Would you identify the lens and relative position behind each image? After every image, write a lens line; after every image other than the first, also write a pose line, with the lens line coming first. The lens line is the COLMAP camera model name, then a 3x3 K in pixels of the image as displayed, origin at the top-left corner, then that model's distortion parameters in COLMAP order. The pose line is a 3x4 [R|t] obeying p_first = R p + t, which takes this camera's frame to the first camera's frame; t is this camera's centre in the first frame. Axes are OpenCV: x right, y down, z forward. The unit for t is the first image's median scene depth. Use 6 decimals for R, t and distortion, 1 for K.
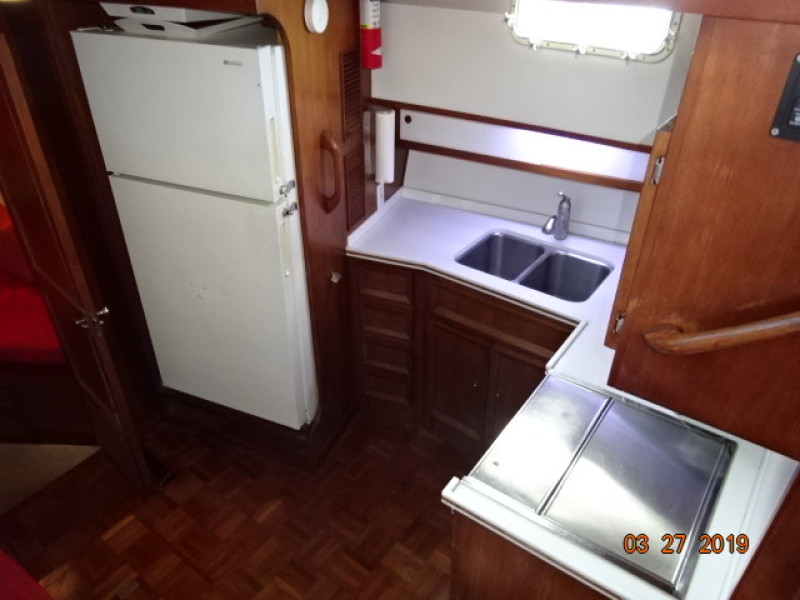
lens RADIAL K [[587.3, 0, 400.0], [0, 587.3, 300.0], [0, 0, 1]] dist [-0.002767, 0.000555]
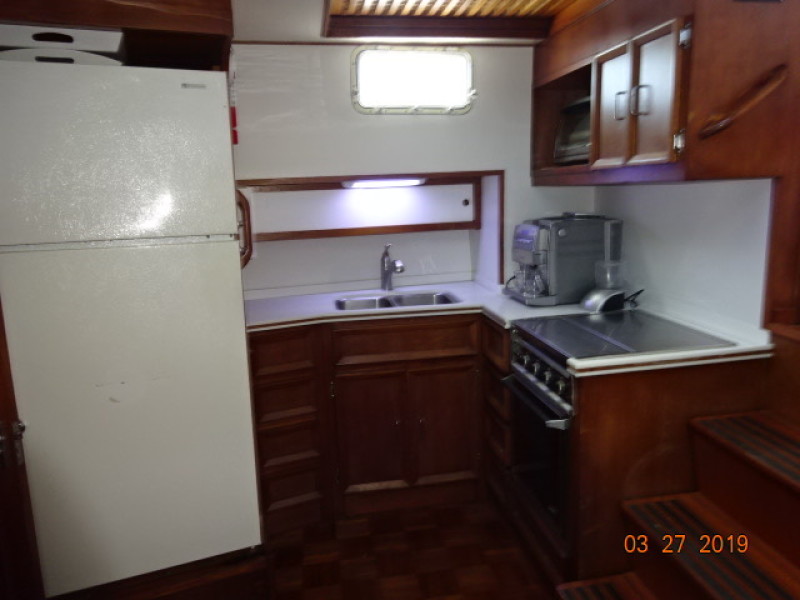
lens RADIAL K [[587.3, 0, 400.0], [0, 587.3, 300.0], [0, 0, 1]] dist [-0.002767, 0.000555]
pose [[0.695019, -0.155724, 0.701925, -0.755529], [0.415908, 0.883425, -0.215827, 0.251810], [-0.586488, 0.441940, 0.678764, 0.283917]]
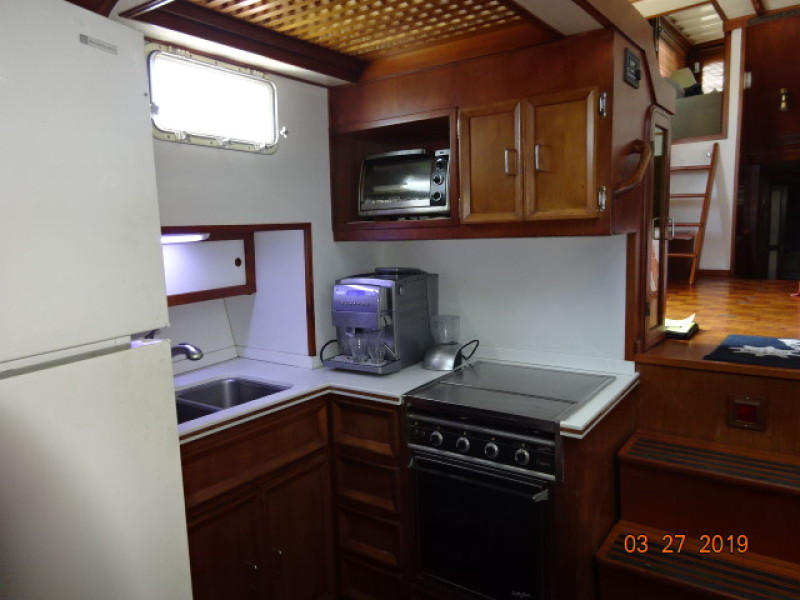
lens RADIAL K [[587.3, 0, 400.0], [0, 587.3, 300.0], [0, 0, 1]] dist [-0.002767, 0.000555]
pose [[-0.014872, -0.116840, 0.993039, -0.767262], [0.568781, 0.815823, 0.104507, -0.132717], [-0.822355, 0.566376, 0.054323, 0.852537]]
